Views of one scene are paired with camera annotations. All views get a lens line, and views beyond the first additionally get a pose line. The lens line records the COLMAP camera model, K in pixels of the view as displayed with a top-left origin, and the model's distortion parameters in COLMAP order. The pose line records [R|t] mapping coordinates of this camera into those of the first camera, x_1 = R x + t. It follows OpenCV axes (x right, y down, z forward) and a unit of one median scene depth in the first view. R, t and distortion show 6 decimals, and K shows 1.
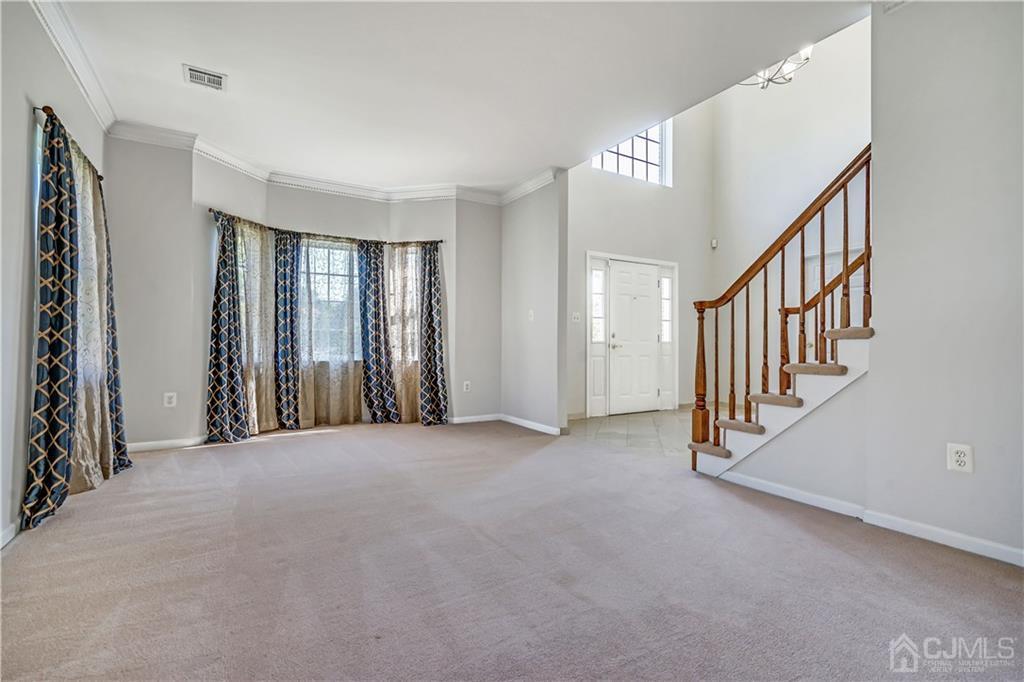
lens RADIAL K [[460.9, 0, 508.7], [0, 460.9, 343.5], [0, 0, 1]] dist [0.002595, 0.001334]
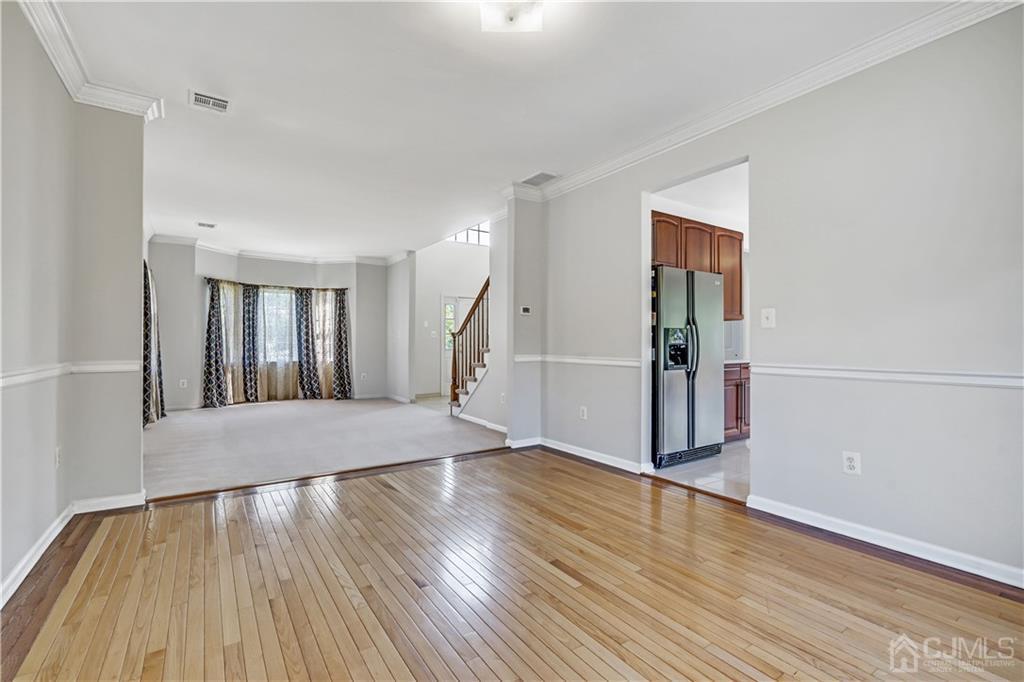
lens RADIAL K [[460.9, 0, 515.8], [0, 460.9, 342.5], [0, 0, 1]] dist [0.002595, 0.001334]
pose [[0.998624, -0.001122, 0.052432, 0.382927], [0.000939, 0.999993, 0.003507, -0.036183], [-0.052436, -0.003452, 0.998618, -0.704159]]
